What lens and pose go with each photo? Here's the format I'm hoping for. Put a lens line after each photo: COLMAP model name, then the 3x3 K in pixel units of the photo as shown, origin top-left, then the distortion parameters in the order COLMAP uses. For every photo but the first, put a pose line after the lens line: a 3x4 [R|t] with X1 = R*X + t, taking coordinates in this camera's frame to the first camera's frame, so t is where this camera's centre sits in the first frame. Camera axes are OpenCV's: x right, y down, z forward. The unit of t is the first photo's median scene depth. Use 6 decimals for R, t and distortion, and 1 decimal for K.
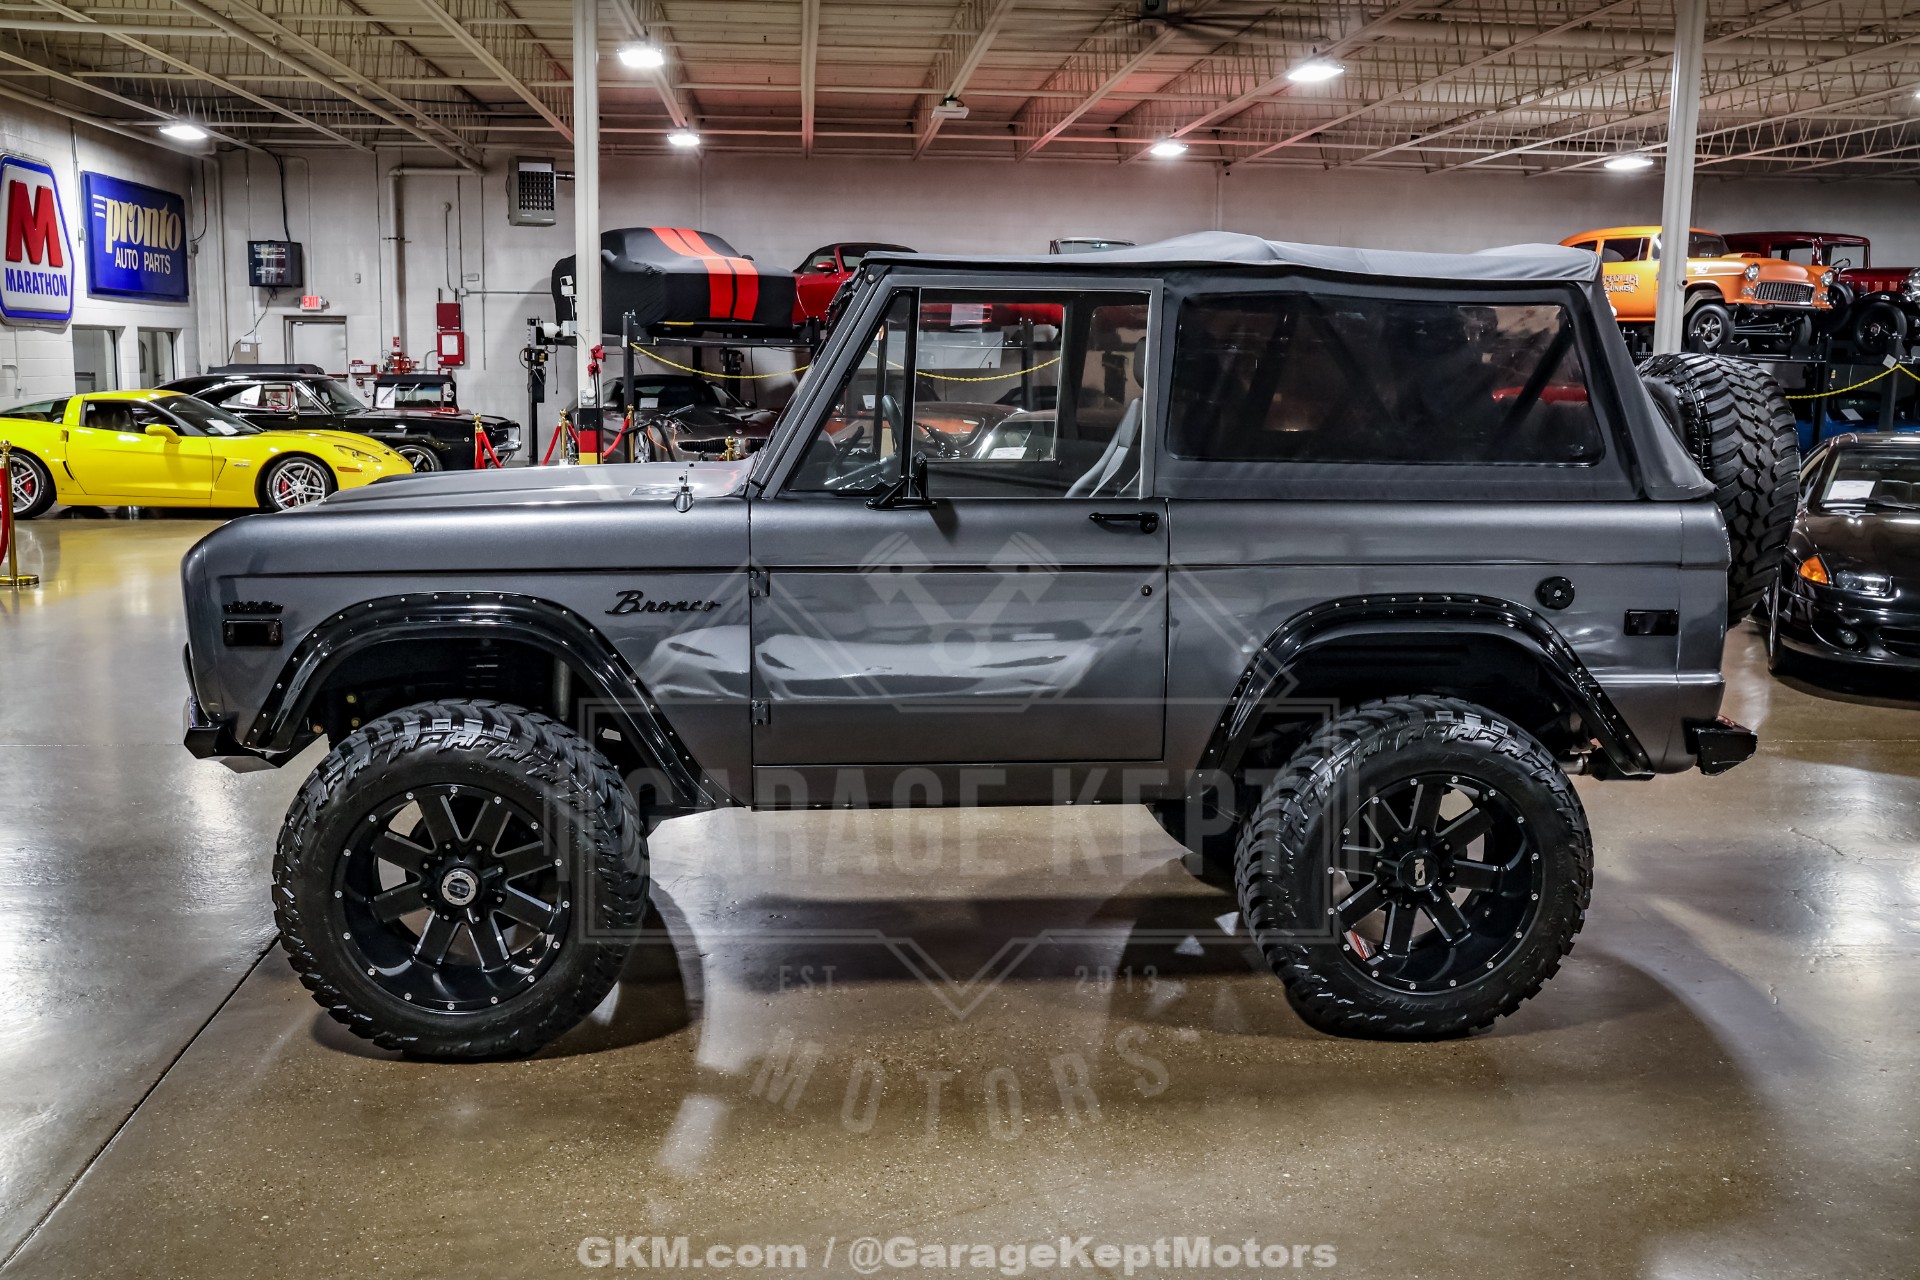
lens RADIAL K [[1850.3, 0, 921.8], [0, 1850.3, 638.1], [0, 0, 1]] dist [-0.013587, 0.011030]
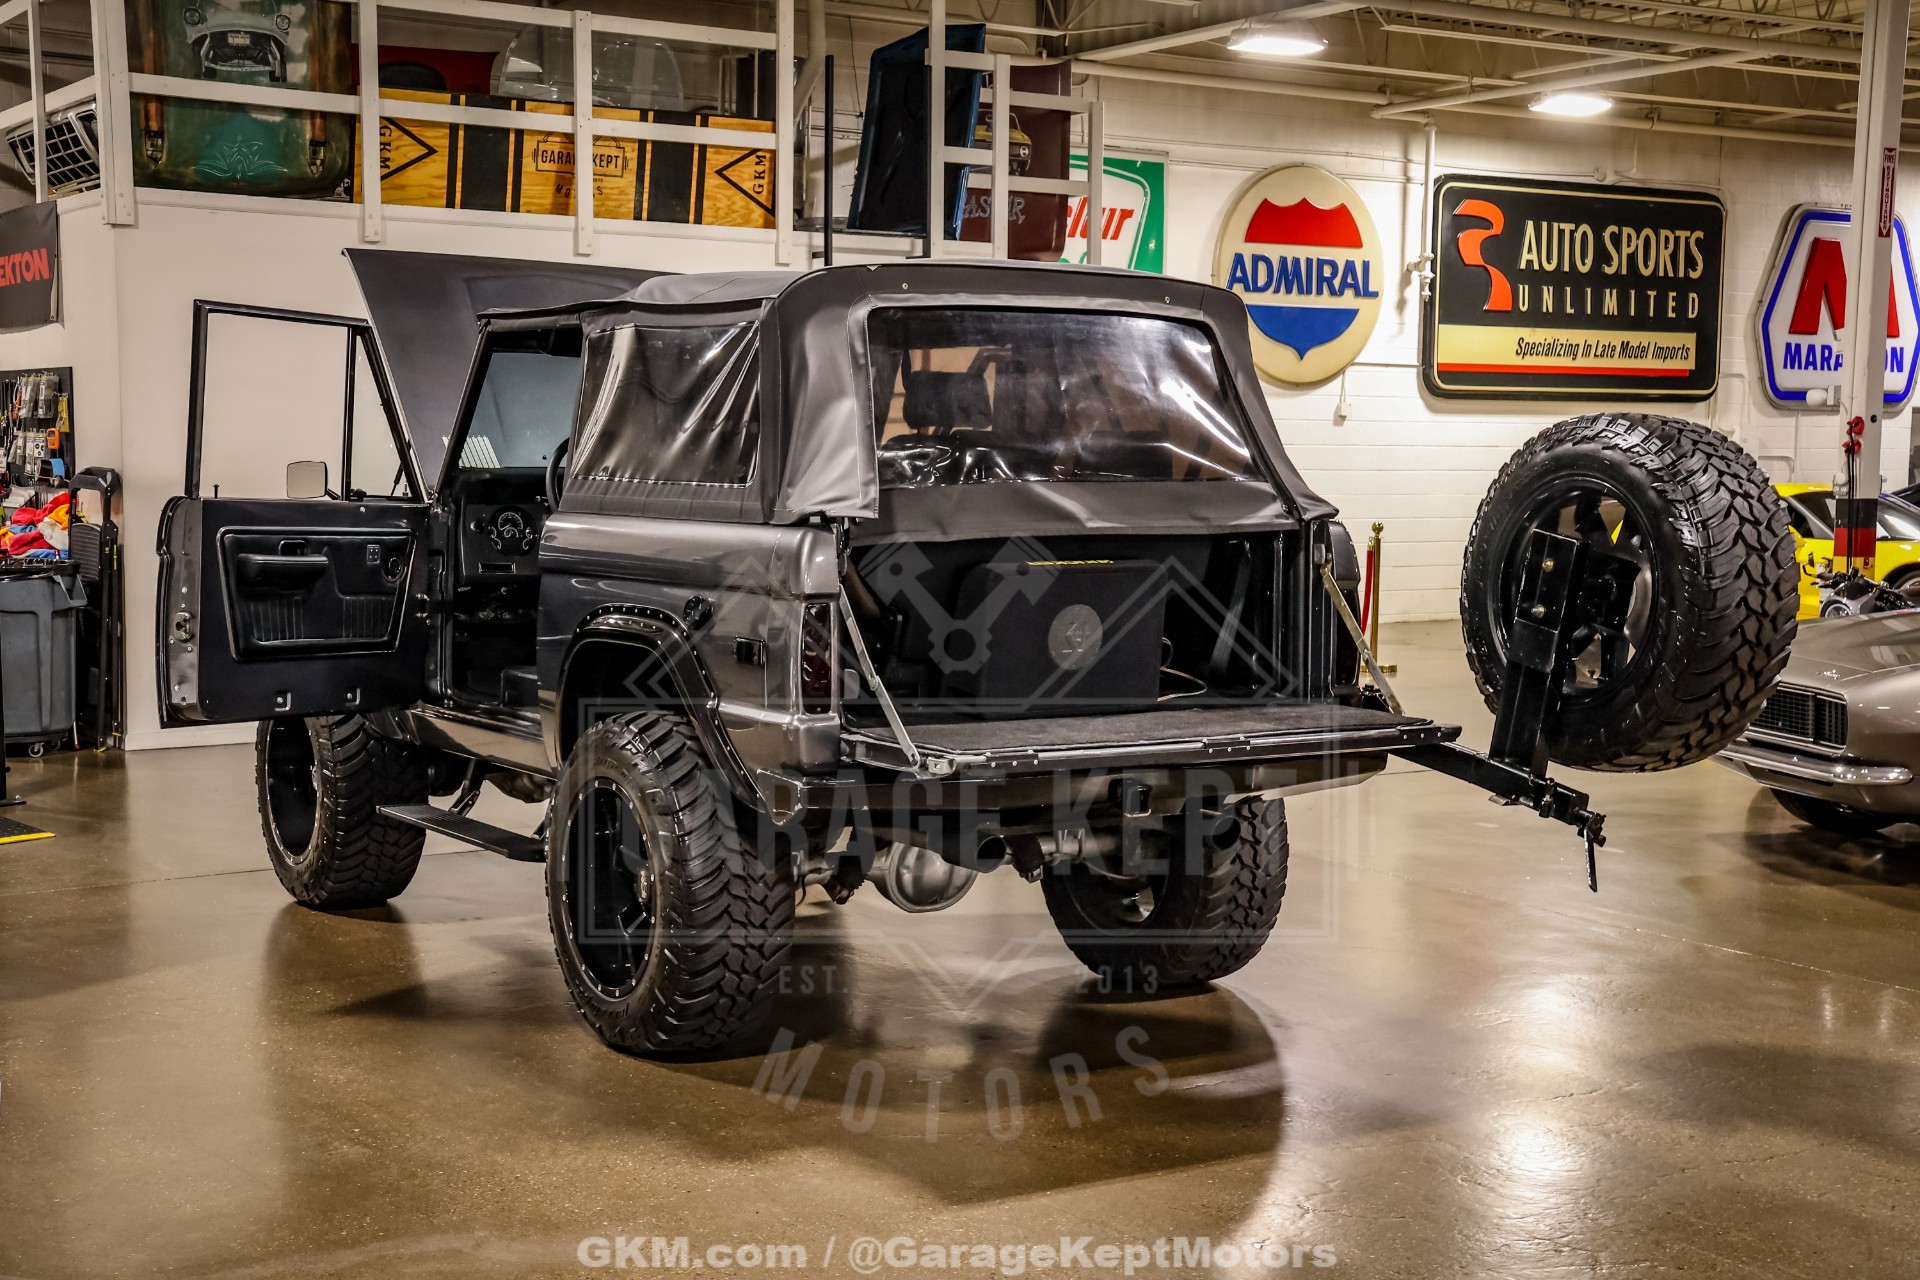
lens RADIAL K [[2521.0, 0, 940.2], [0, 2521.0, 638.4], [0, 0, 1]] dist [0.018721, 0.466270]
pose [[0.489645, 0.062499, -0.869679, 0.358769], [-0.136170, 0.990670, -0.005472, -0.004878], [0.861223, 0.121103, 0.493588, 0.100238]]
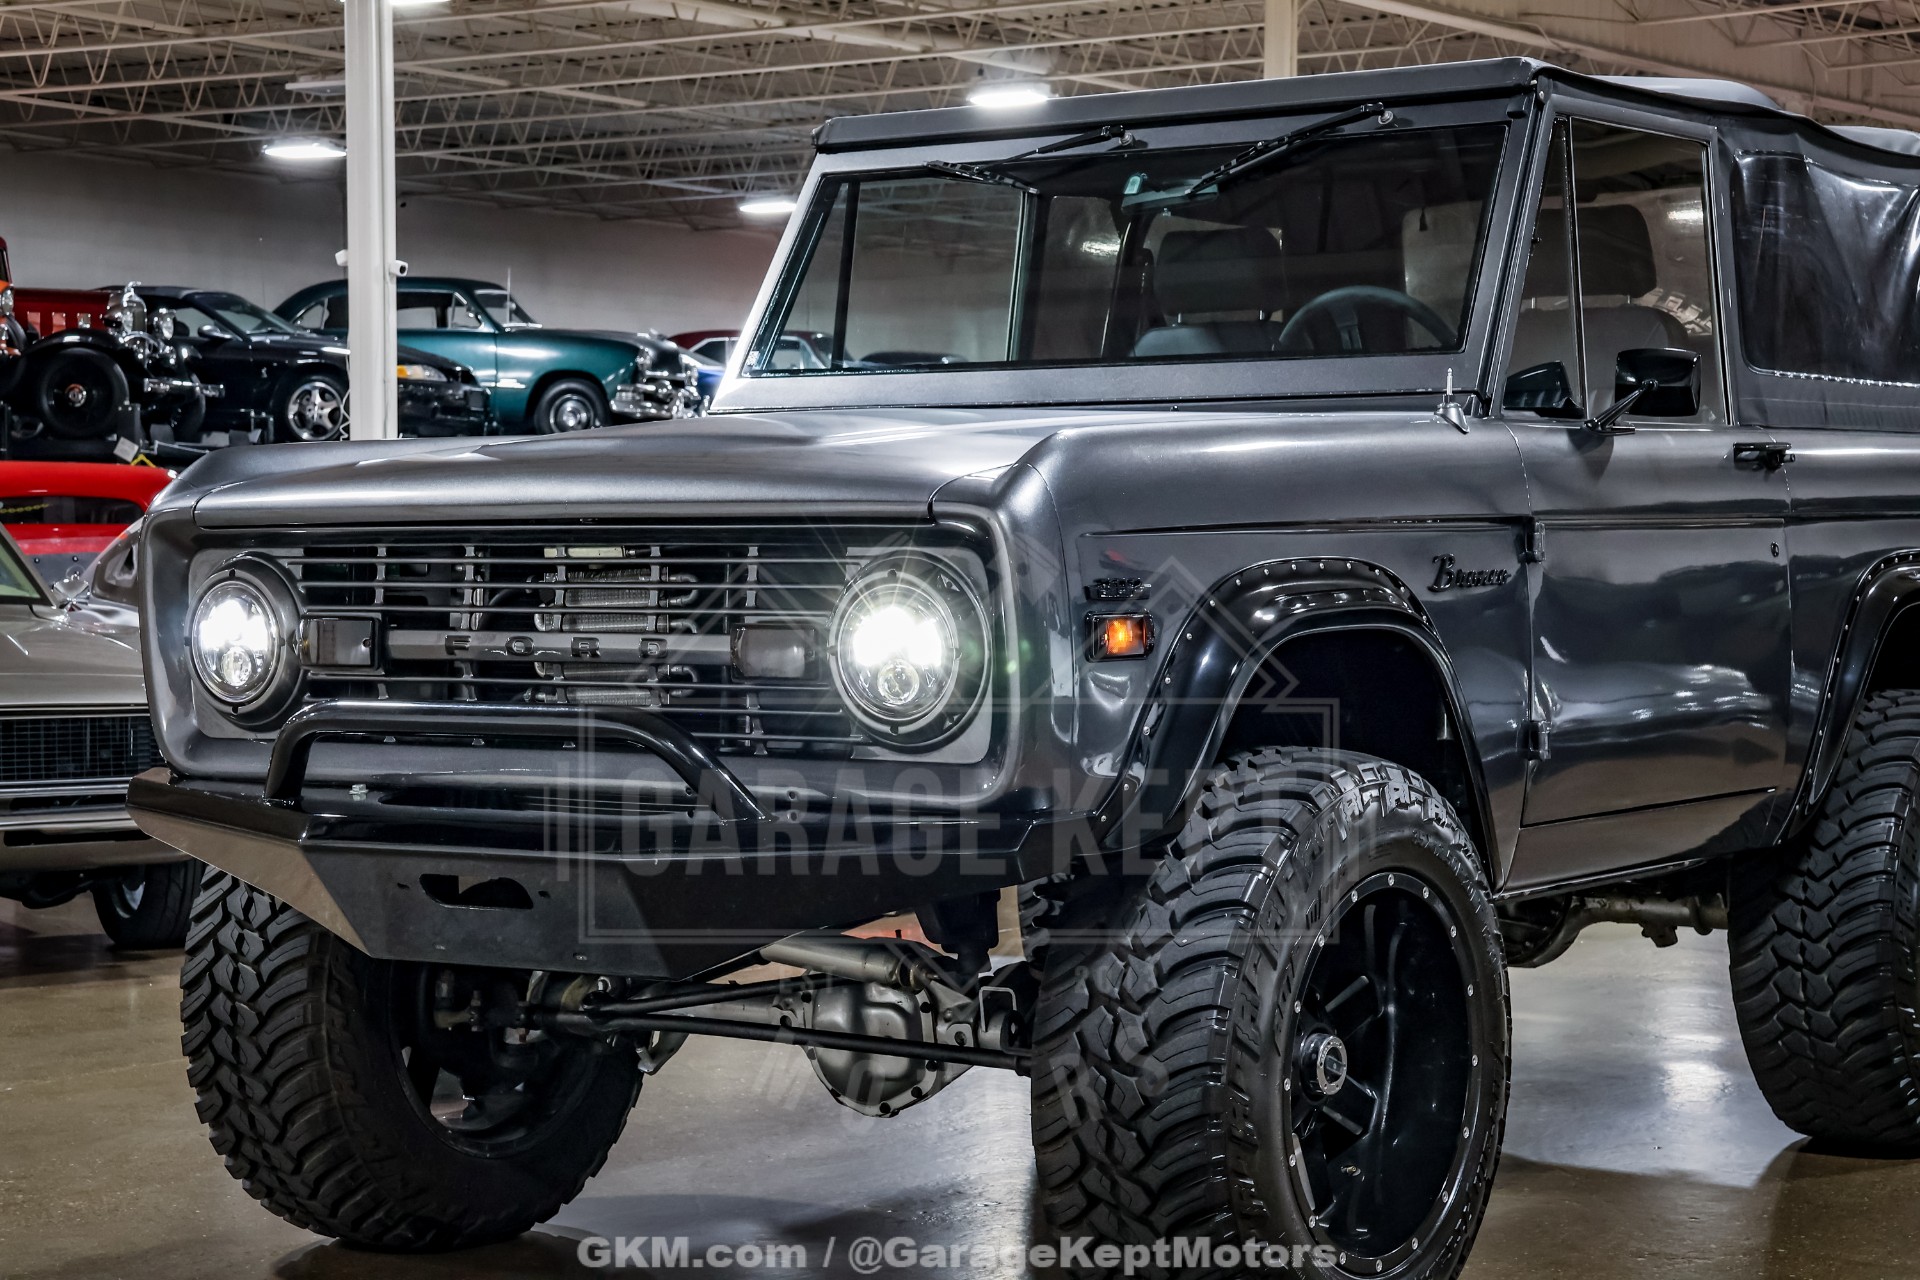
lens RADIAL K [[3805.5, 0, 957.6], [0, 3805.5, 644.2], [0, 0, 1]] dist [0.241553, 0.843863]
pose [[0.618870, -0.033528, 0.784777, -0.281211], [0.126461, 0.990308, -0.057418, 0.012824], [-0.775246, 0.134778, 0.617113, 0.072596]]
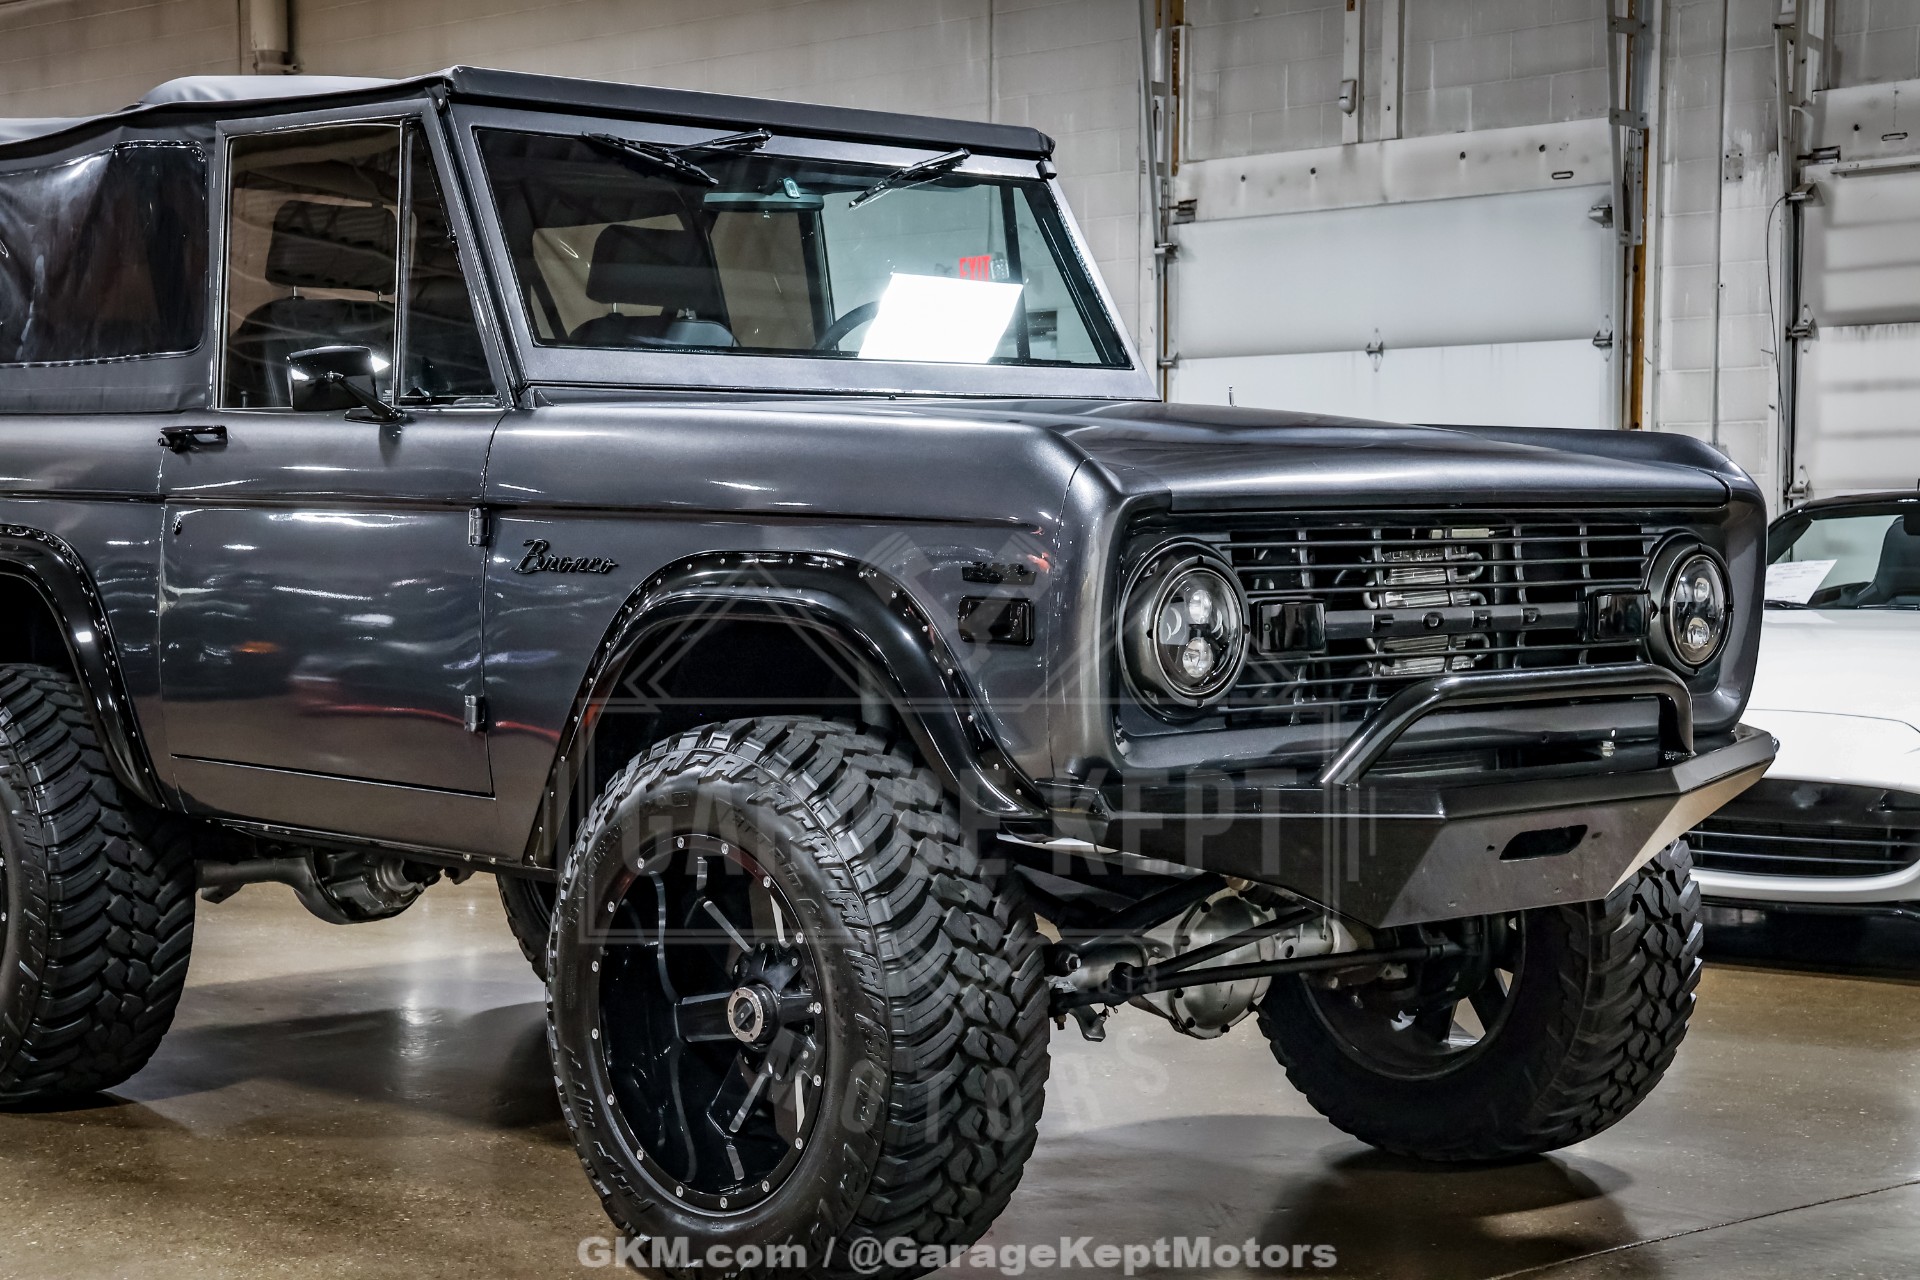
lens RADIAL K [[3374.8, 0, 956.8], [0, 3374.8, 639.1], [0, 0, 1]] dist [0.157811, 0.819899]
pose [[-0.644621, -0.041659, 0.763366, -0.262157], [0.108510, 0.983420, 0.145298, -0.046316], [-0.756762, 0.176495, -0.629412, 0.451955]]
